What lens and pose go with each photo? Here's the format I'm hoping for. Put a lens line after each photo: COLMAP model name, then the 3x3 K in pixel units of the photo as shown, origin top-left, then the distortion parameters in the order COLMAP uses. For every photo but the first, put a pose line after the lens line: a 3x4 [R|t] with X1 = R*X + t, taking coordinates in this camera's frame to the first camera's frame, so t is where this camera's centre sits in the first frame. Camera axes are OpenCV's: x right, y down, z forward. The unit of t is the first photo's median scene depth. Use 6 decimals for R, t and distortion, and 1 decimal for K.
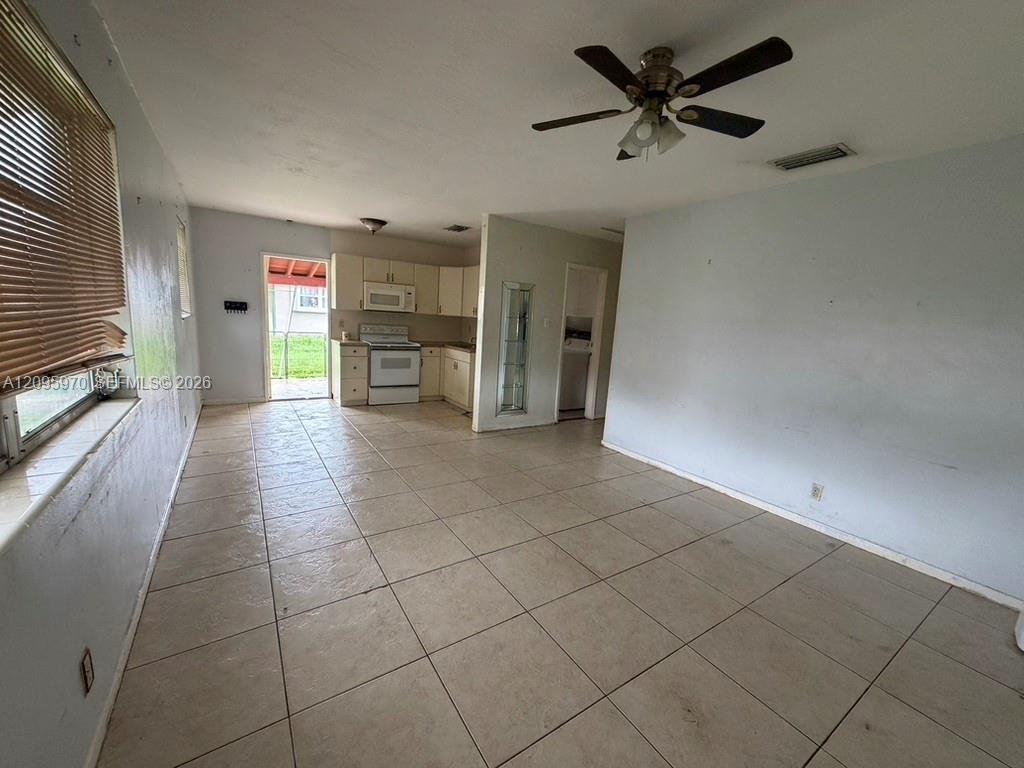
lens RADIAL K [[411.2, 0, 512.3], [0, 411.2, 381.9], [0, 0, 1]] dist [-0.003521, -0.000322]
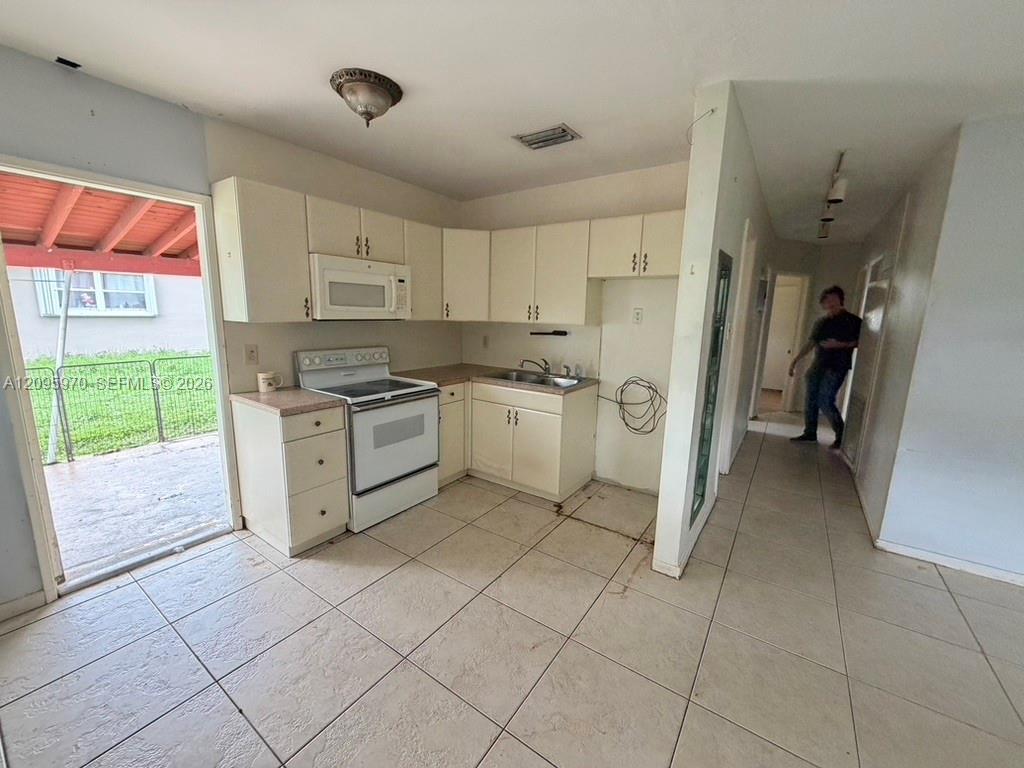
lens RADIAL K [[411.2, 0, 510.3], [0, 411.2, 384.2], [0, 0, 1]] dist [-0.003521, -0.000322]
pose [[0.929083, -0.104085, 0.354923, -0.318541], [0.091648, 0.994447, 0.051726, -0.107810], [-0.358336, -0.015530, 0.933463, 0.503810]]
